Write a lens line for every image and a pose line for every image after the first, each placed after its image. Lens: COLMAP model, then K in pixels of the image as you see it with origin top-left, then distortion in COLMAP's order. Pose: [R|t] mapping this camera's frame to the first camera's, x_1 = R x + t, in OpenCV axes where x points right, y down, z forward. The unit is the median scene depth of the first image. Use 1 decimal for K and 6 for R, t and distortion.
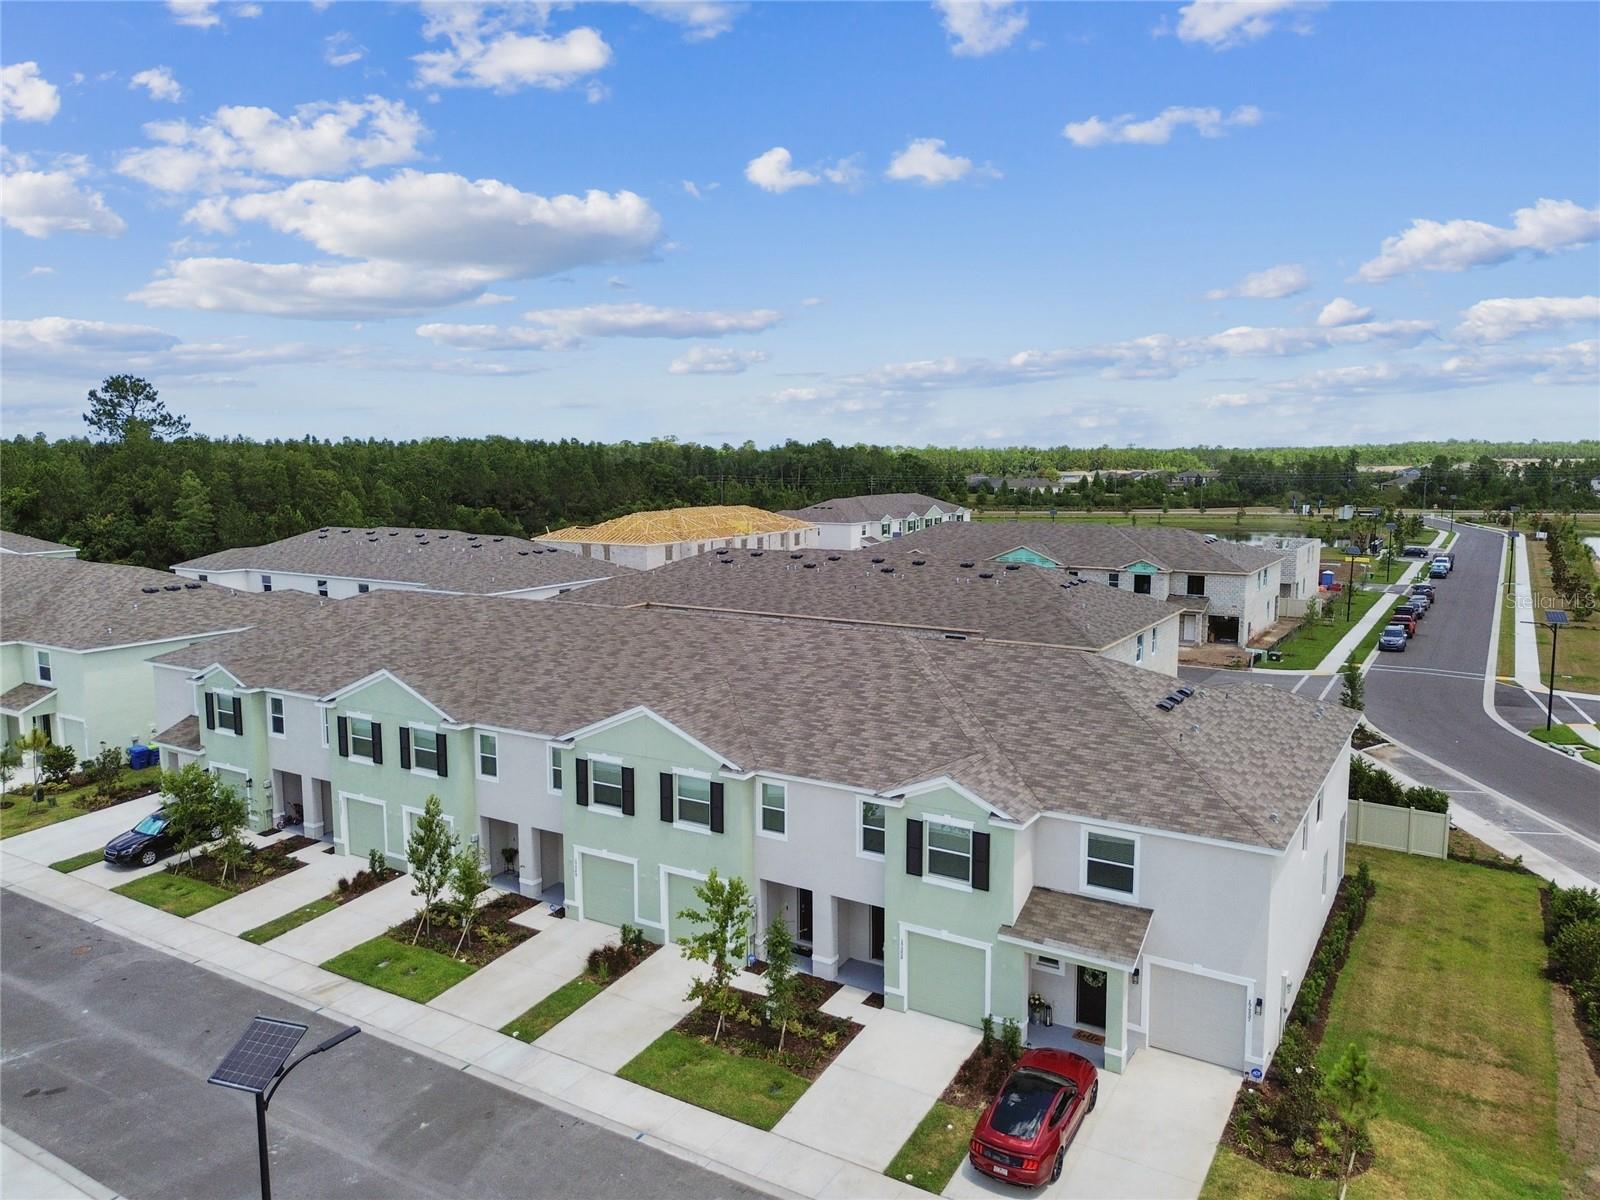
lens RADIAL K [[1135.5, 0, 800.0], [0, 1135.5, 600.0], [0, 0, 1]] dist [0.070852, -0.080446]
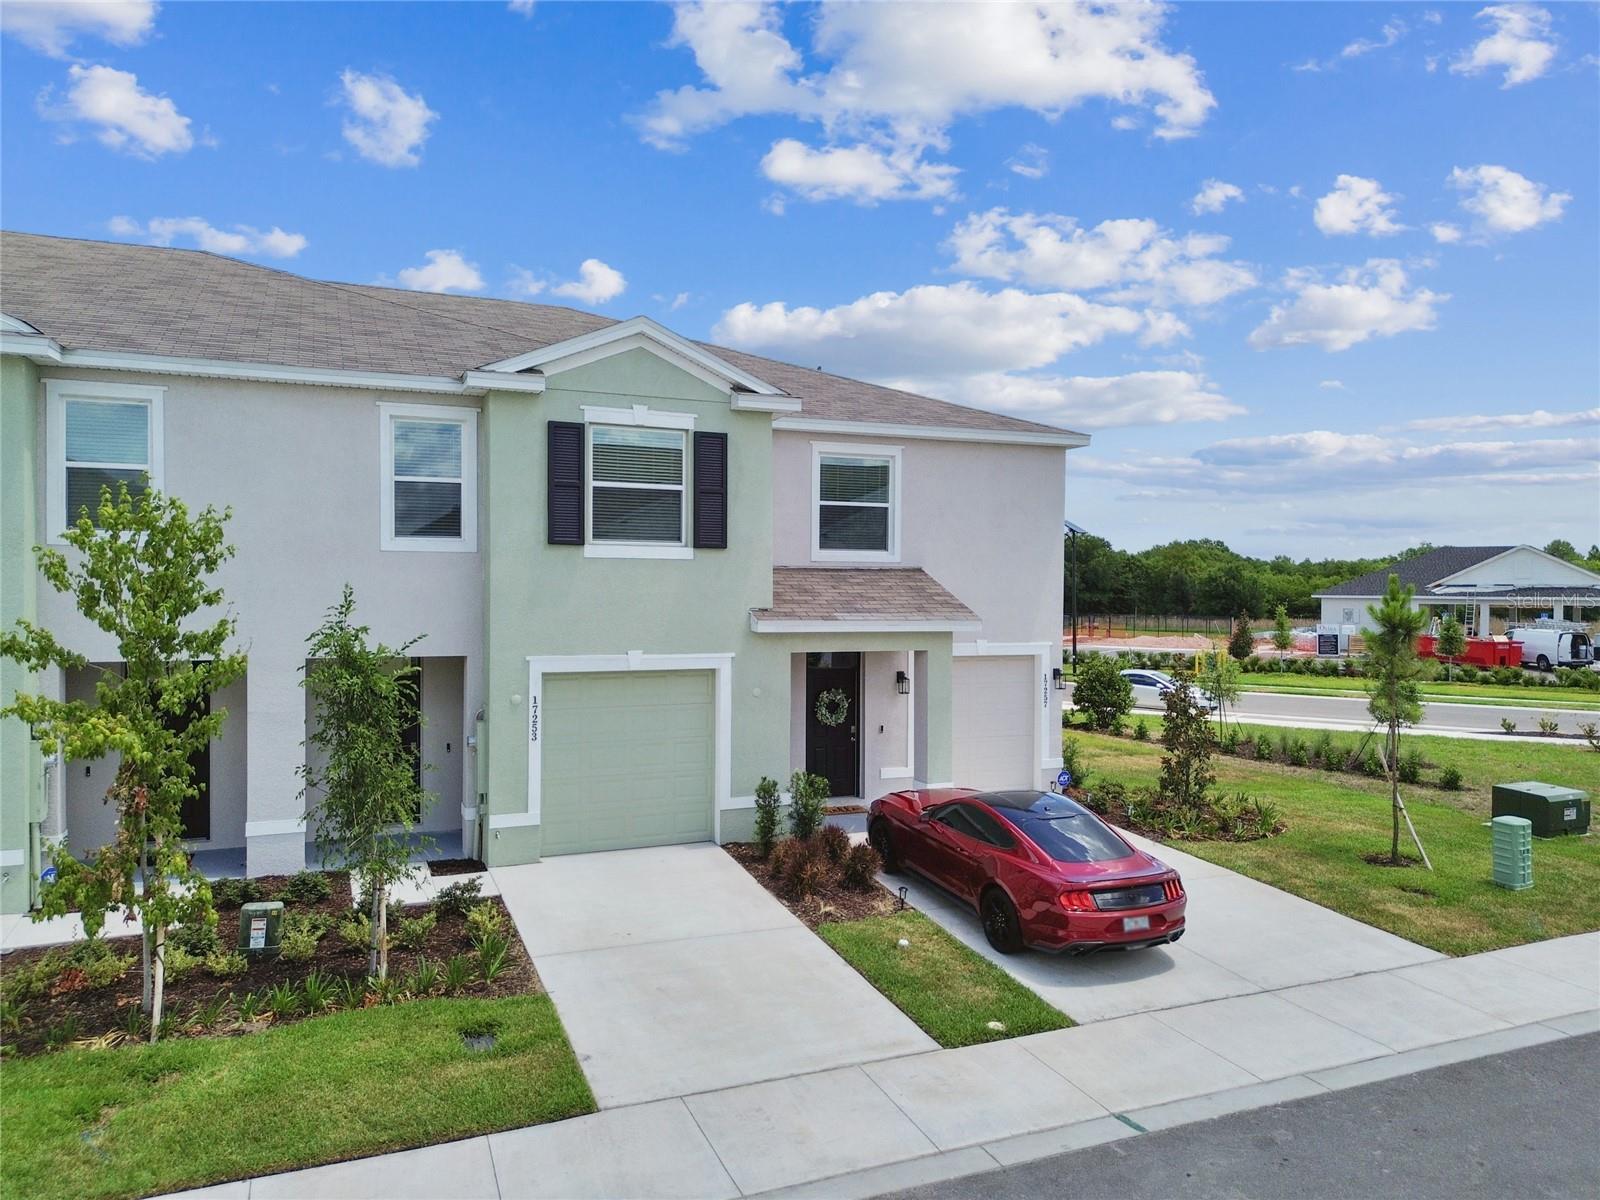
lens RADIAL K [[1135.5, 0, 800.0], [0, 1135.5, 600.0], [0, 0, 1]] dist [0.070852, -0.080446]
pose [[0.575435, -0.002358, 0.817844, -0.230368], [0.096883, 0.993151, -0.065304, 0.308899], [-0.812089, 0.116813, 0.571723, 0.670889]]
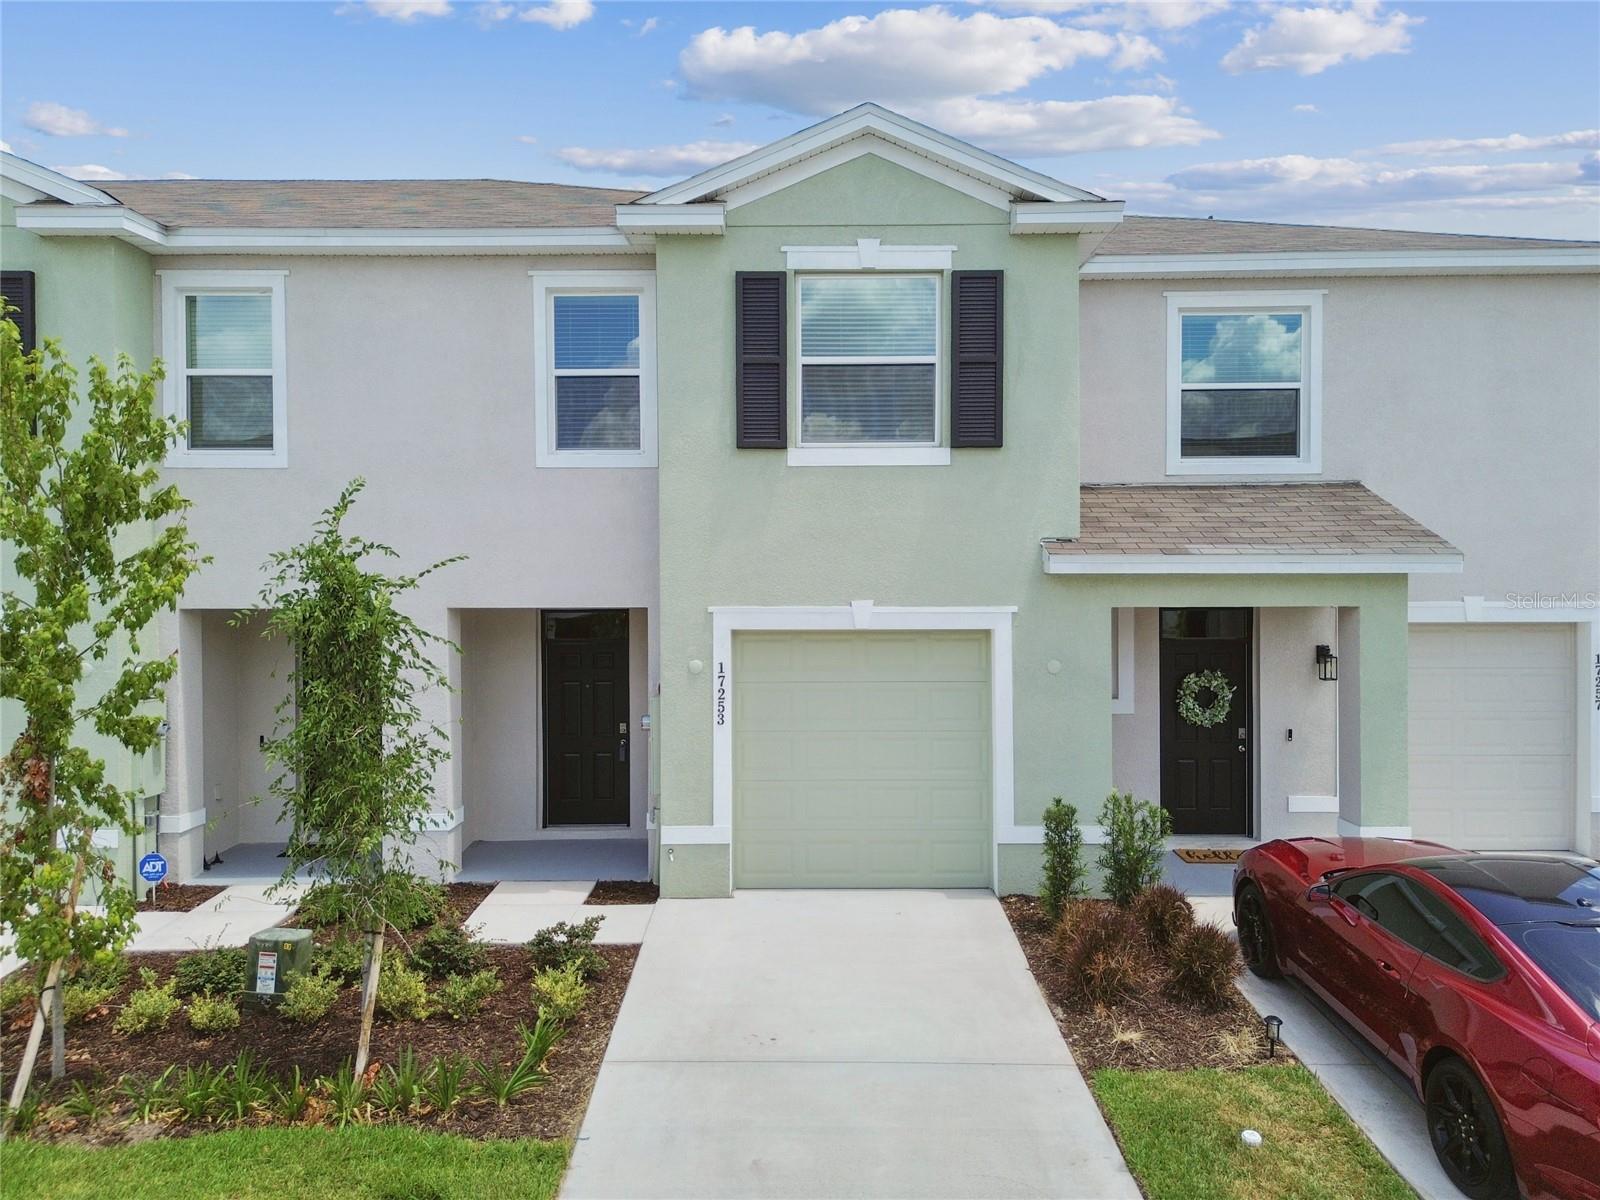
lens RADIAL K [[1135.5, 0, 800.0], [0, 1135.5, 600.0], [0, 0, 1]] dist [0.070852, -0.080446]
pose [[0.852338, -0.004662, 0.522971, -0.062153], [0.068143, 0.992426, -0.102212, 0.324463], [-0.518533, 0.122755, 0.846200, 0.737416]]
